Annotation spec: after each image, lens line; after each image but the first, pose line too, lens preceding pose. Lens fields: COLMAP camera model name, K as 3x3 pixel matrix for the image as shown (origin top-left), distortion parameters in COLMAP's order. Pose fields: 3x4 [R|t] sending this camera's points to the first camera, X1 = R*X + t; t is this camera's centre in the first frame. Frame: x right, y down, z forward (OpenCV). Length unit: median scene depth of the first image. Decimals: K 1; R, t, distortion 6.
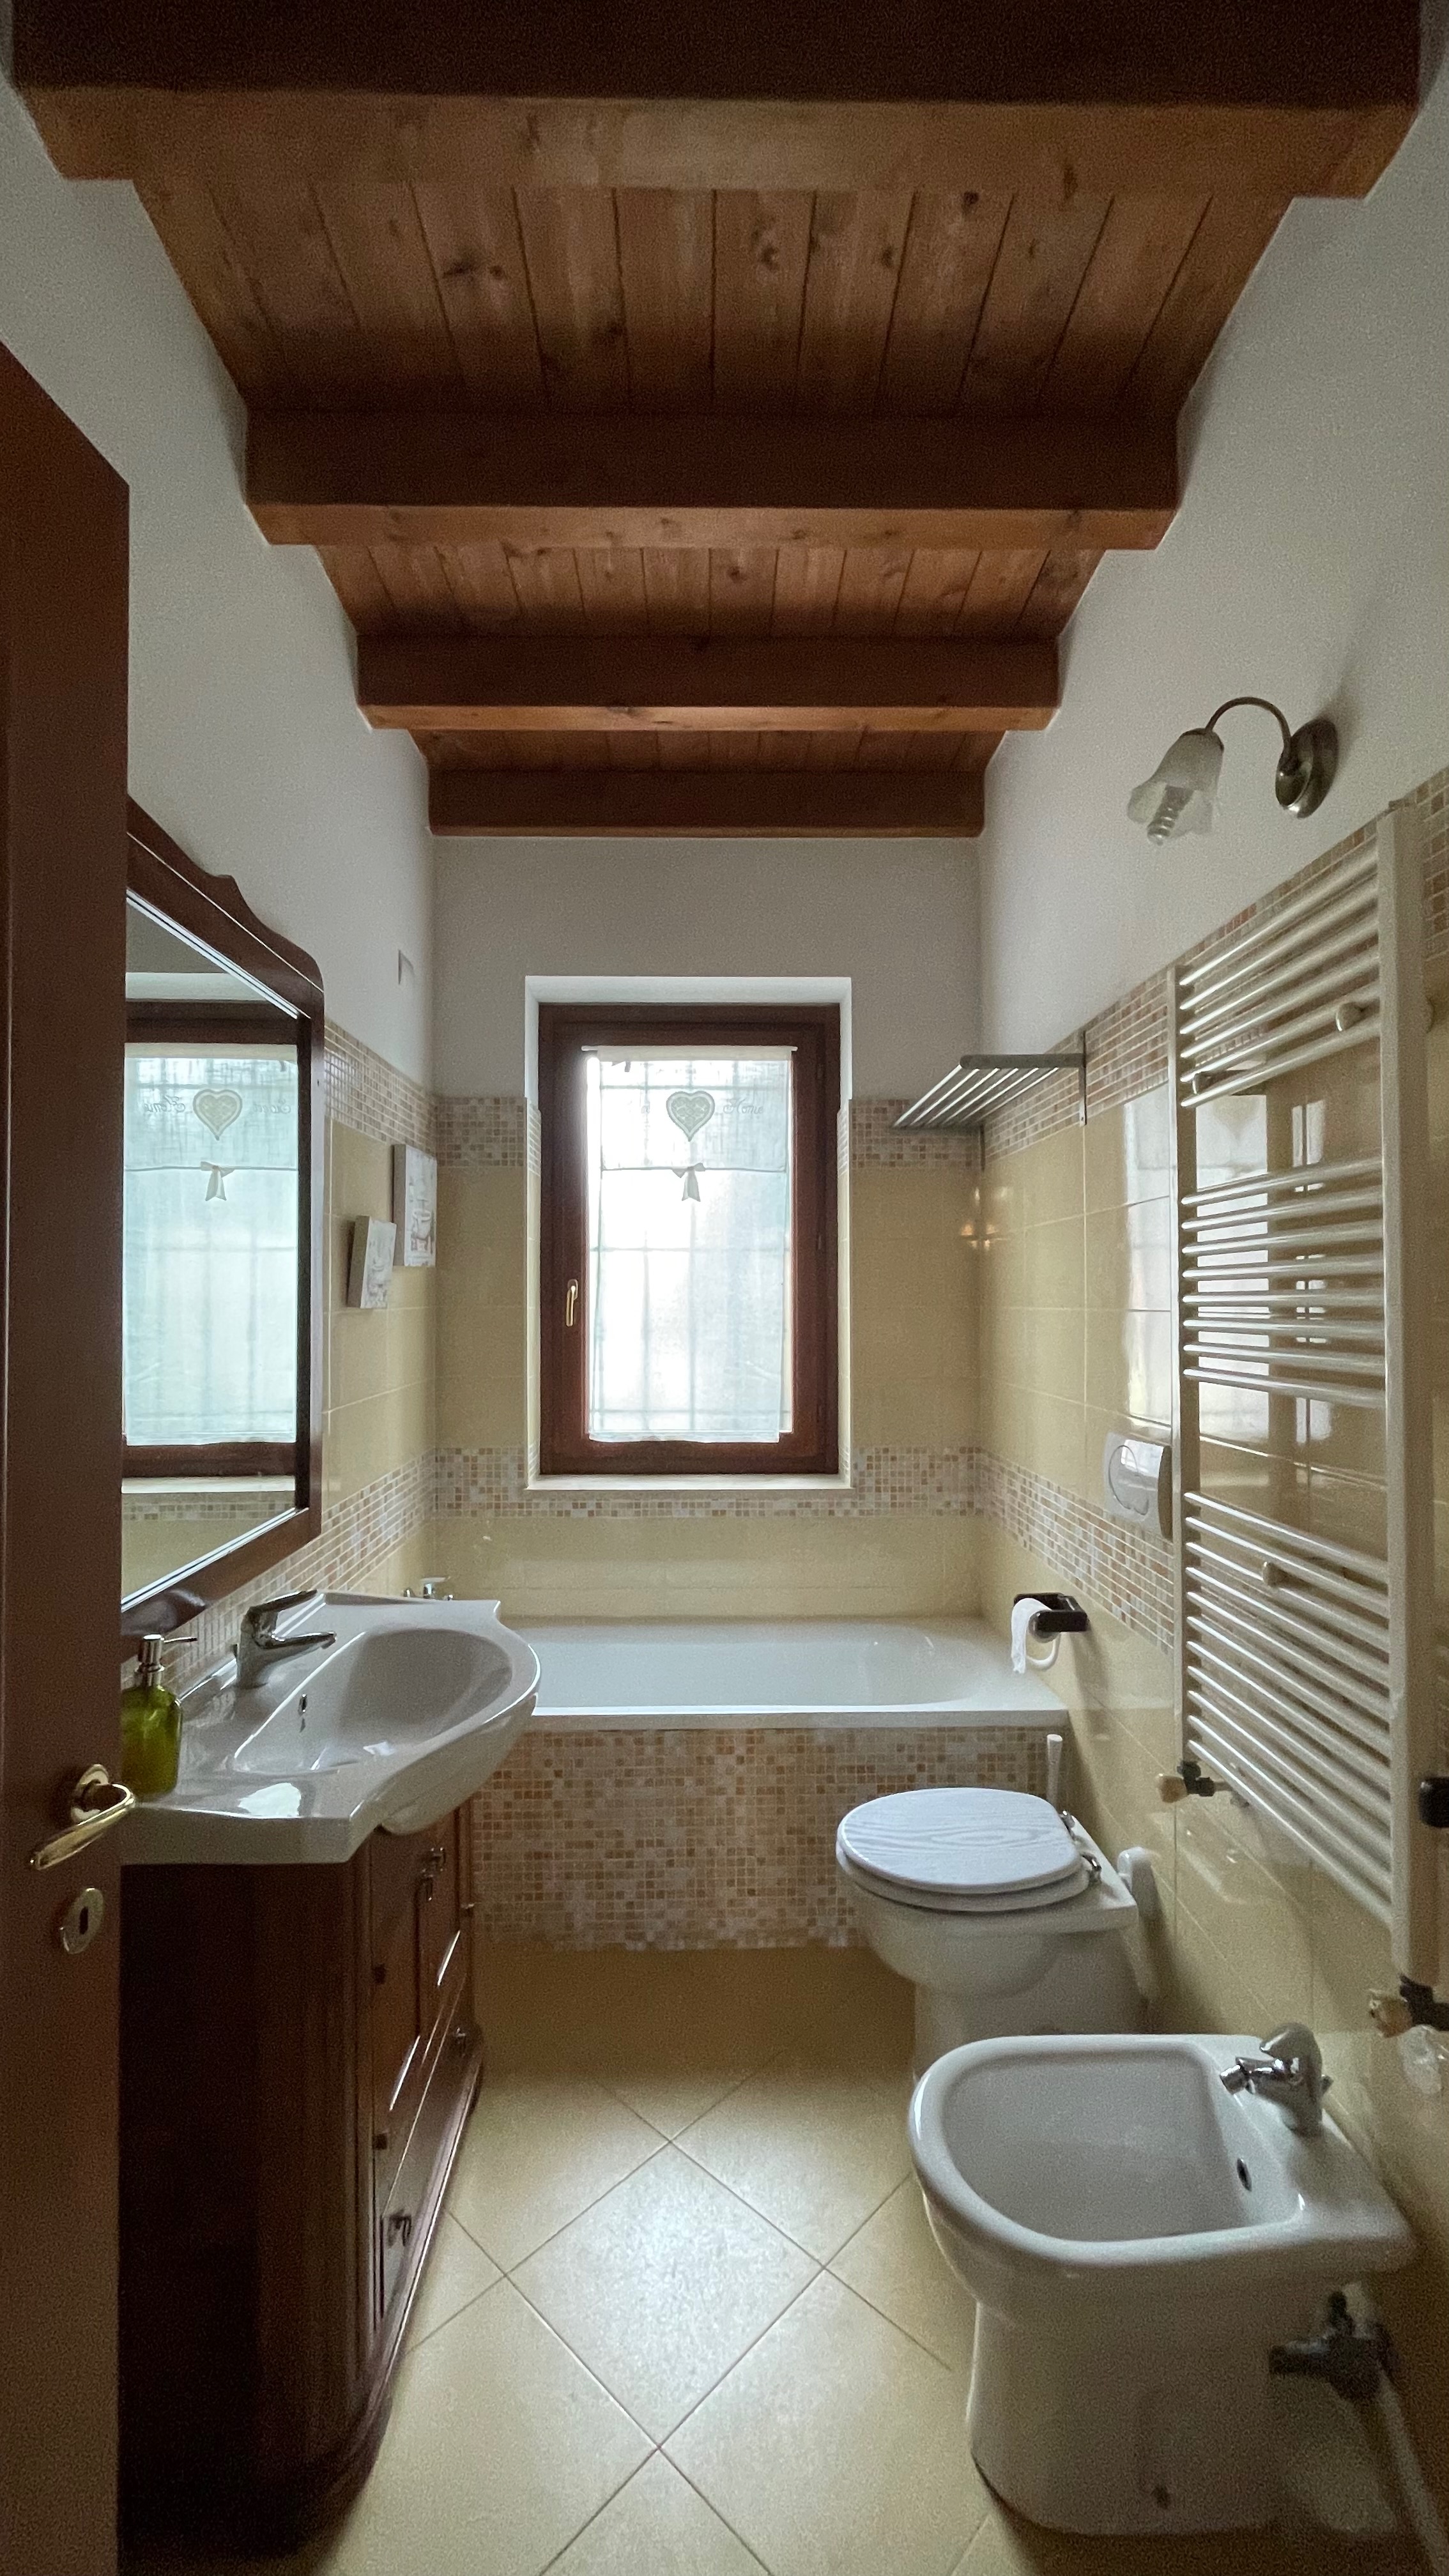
lens RADIAL K [[1036.7, 0, 716.4], [0, 1036.7, 1288.6], [0, 0, 1]] dist [-0.003230, -0.000163]
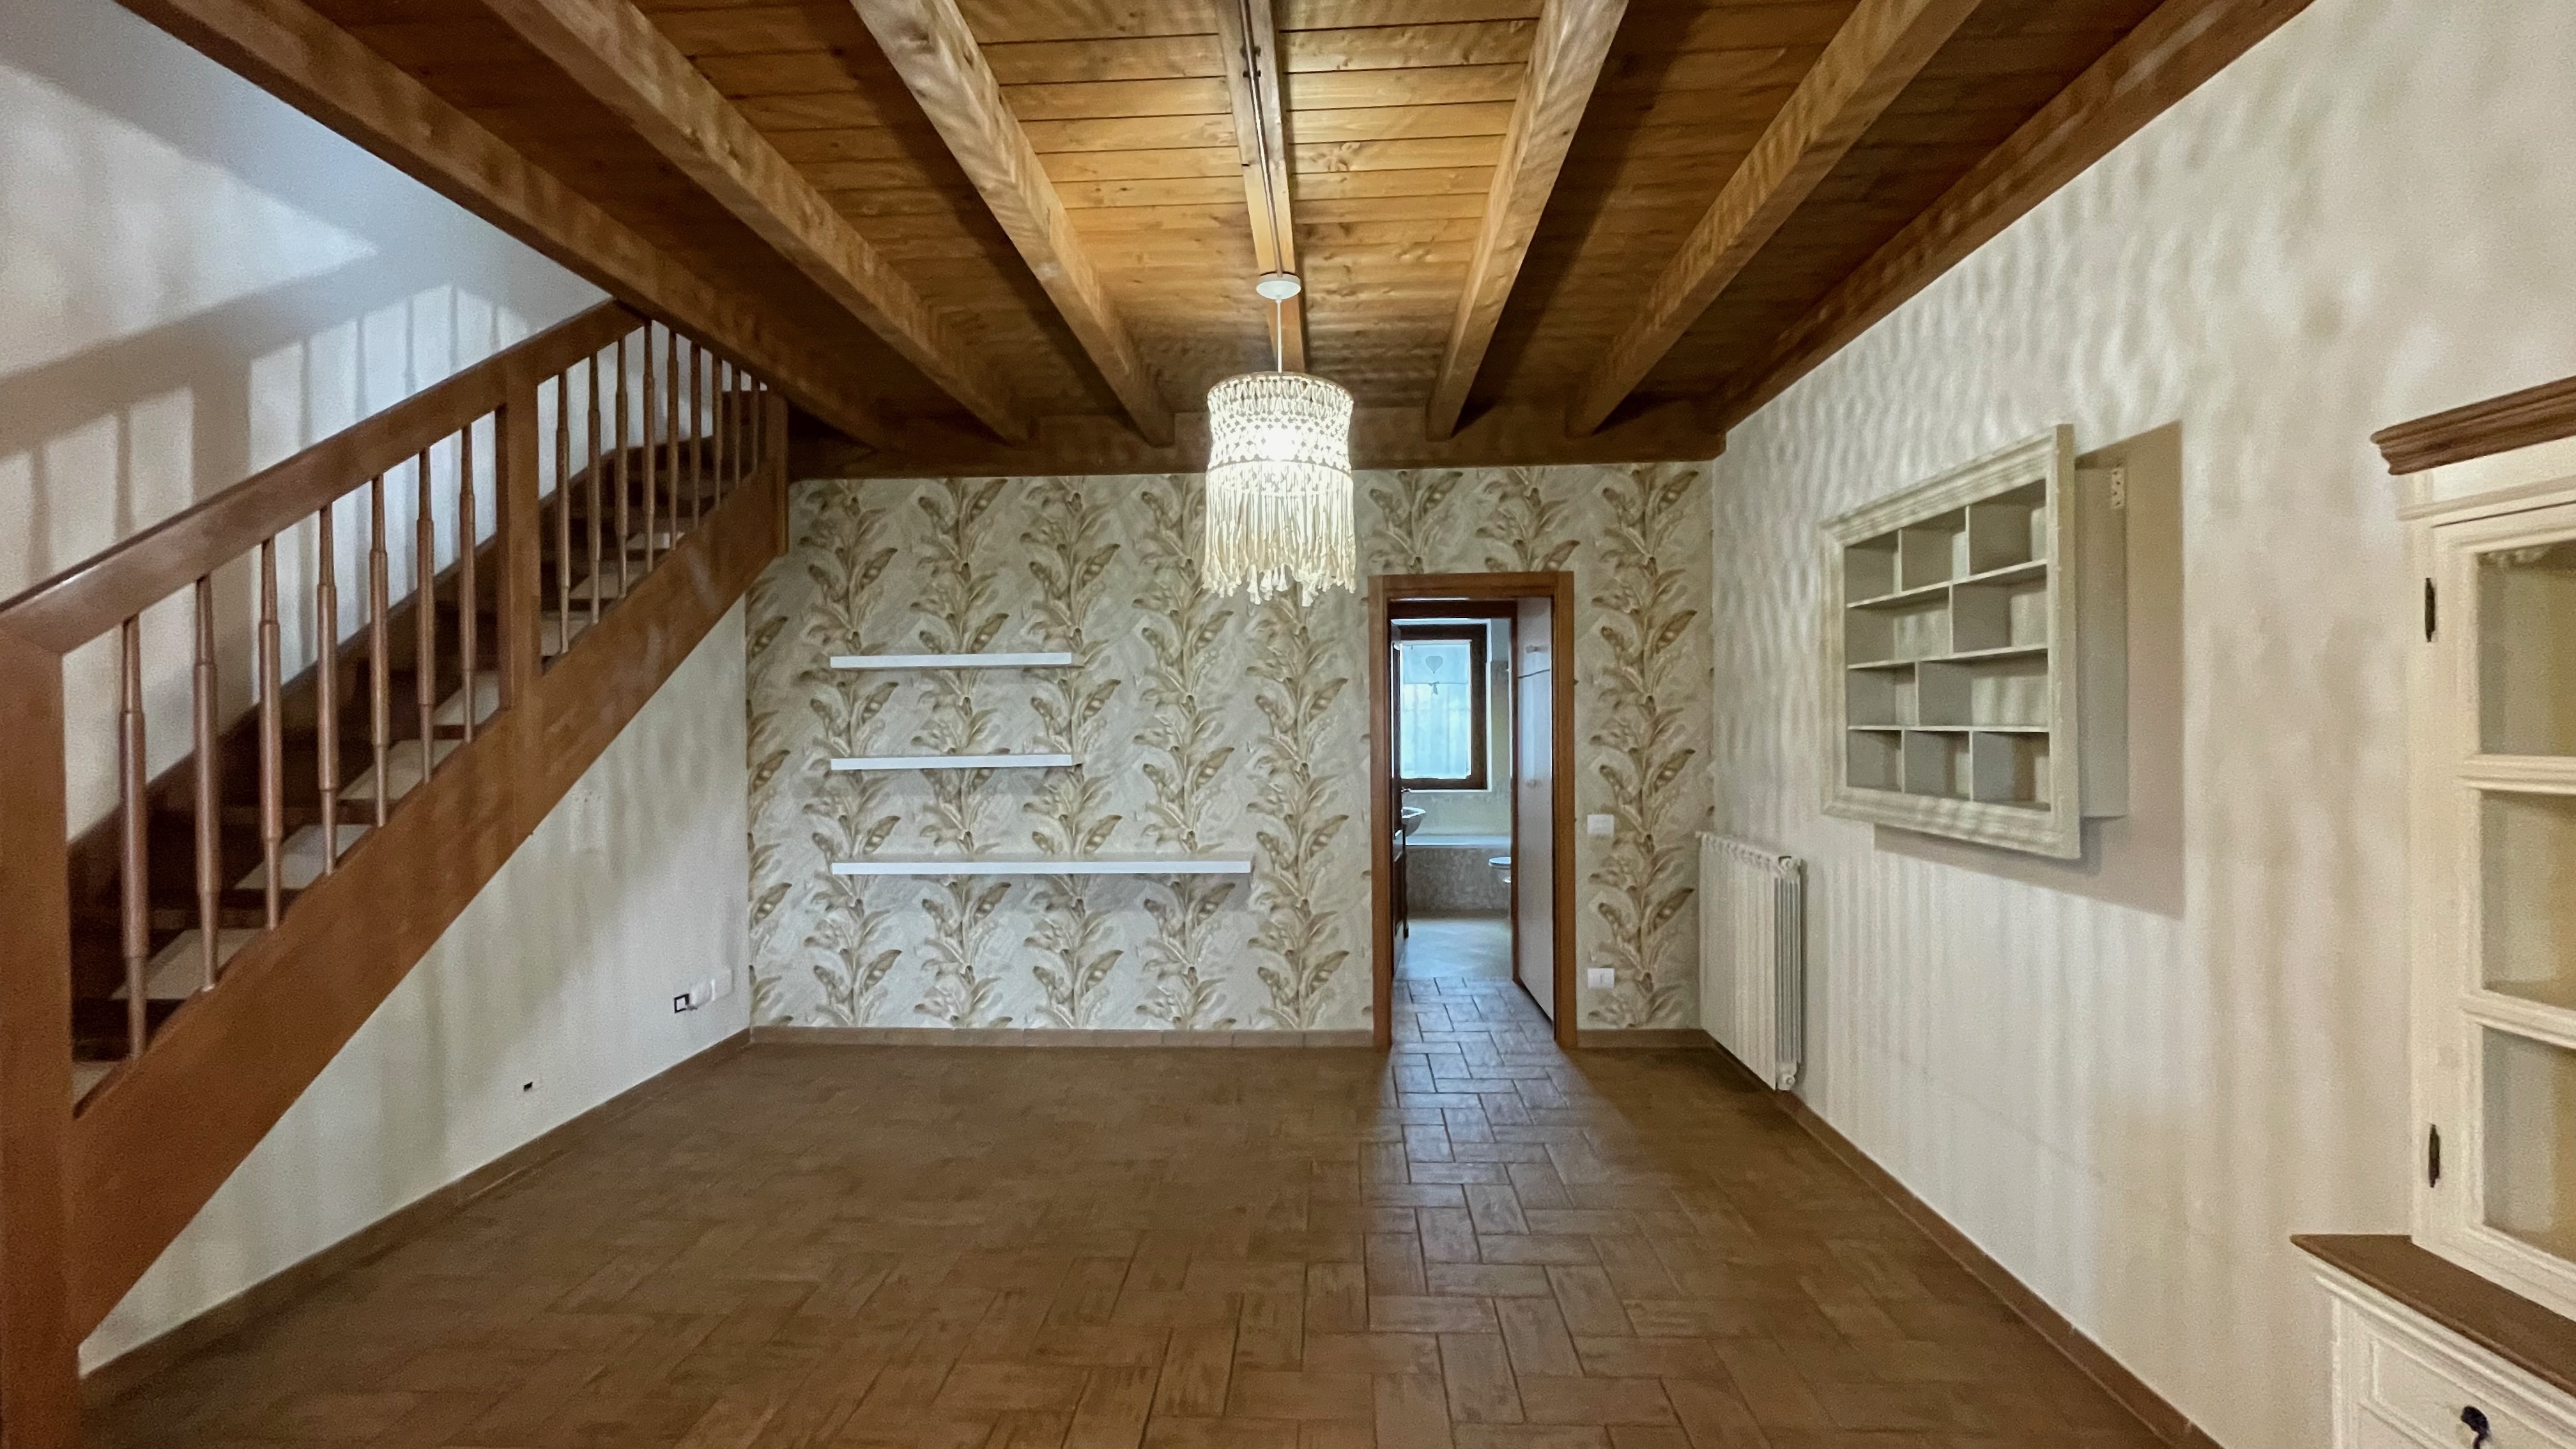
lens RADIAL K [[1036.7, 0, 1291.6], [0, 1036.7, 723.5], [0, 0, 1]] dist [-0.003230, -0.000163]
pose [[0.998189, -0.005269, -0.059923, -0.258290], [0.006257, 0.999848, 0.016304, -0.054844], [0.059828, -0.016649, 0.998070, -1.958765]]
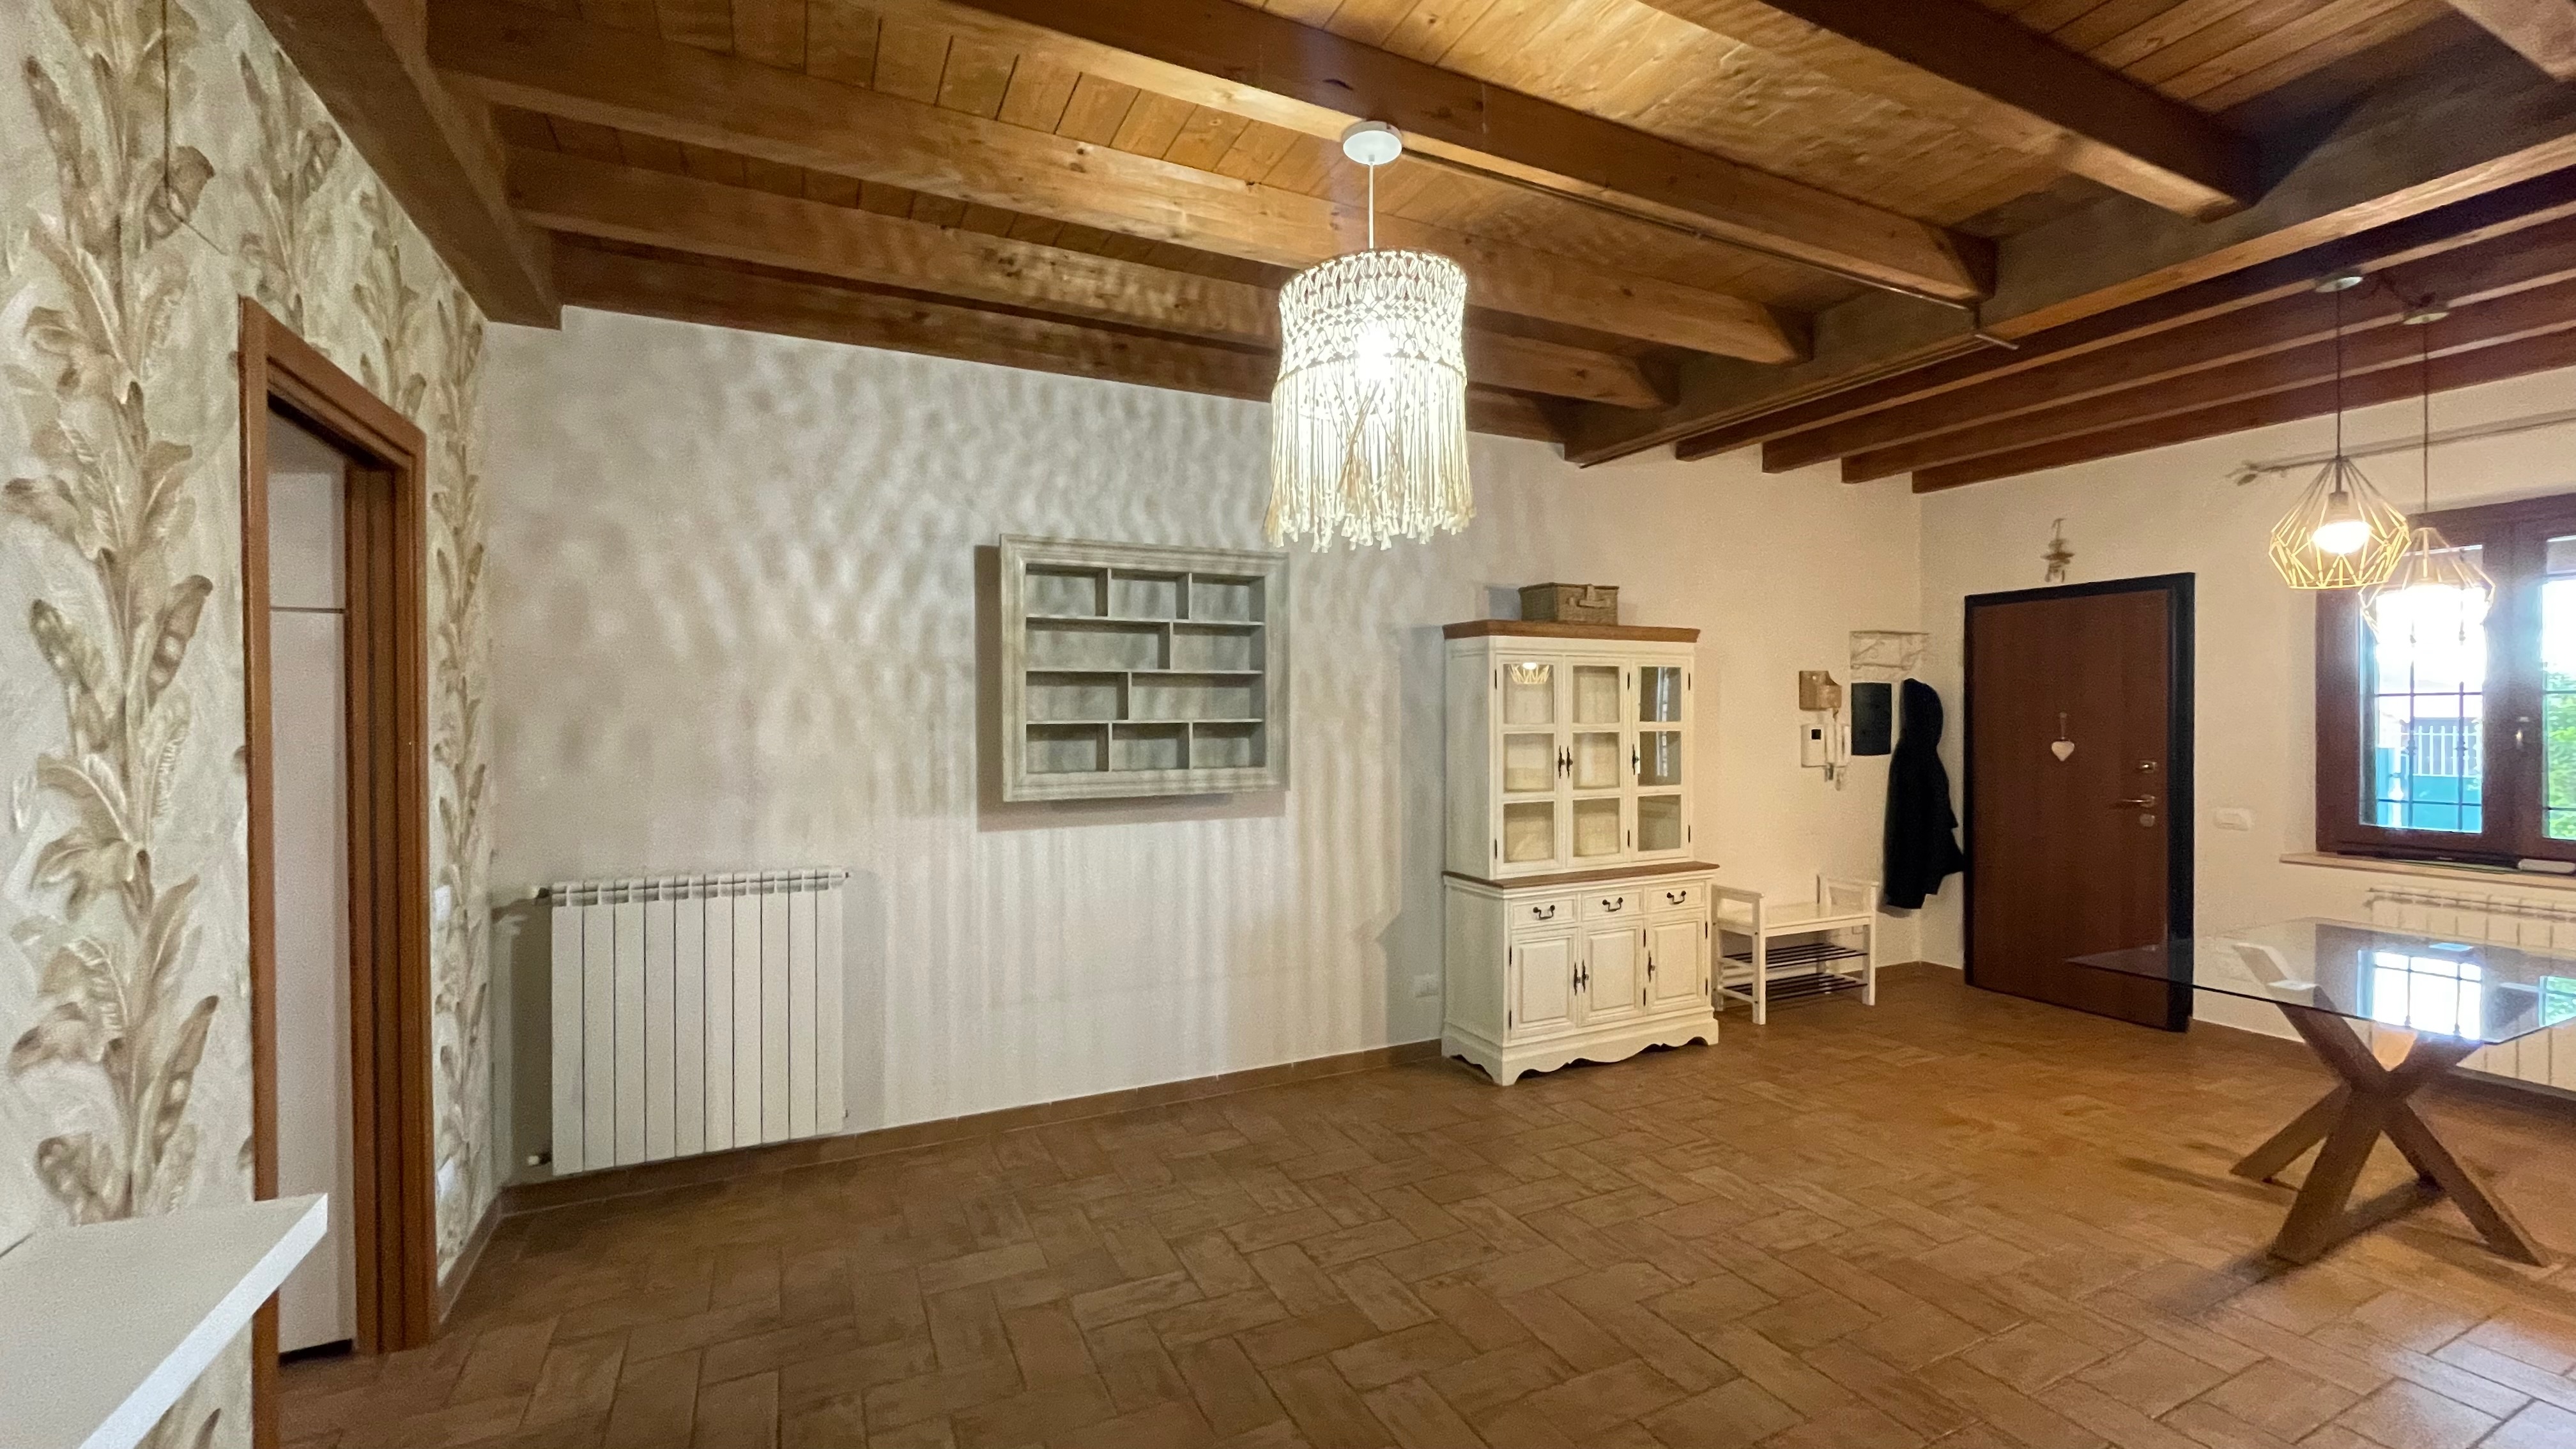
lens RADIAL K [[1036.7, 0, 1280.2], [0, 1036.7, 726.1], [0, 0, 1]] dist [-0.003230, -0.000163]
pose [[-0.414010, -0.001817, 0.910271, -0.949288], [-0.005502, 0.999985, -0.000507, -0.027385], [-0.910256, -0.005218, -0.414014, -0.676814]]
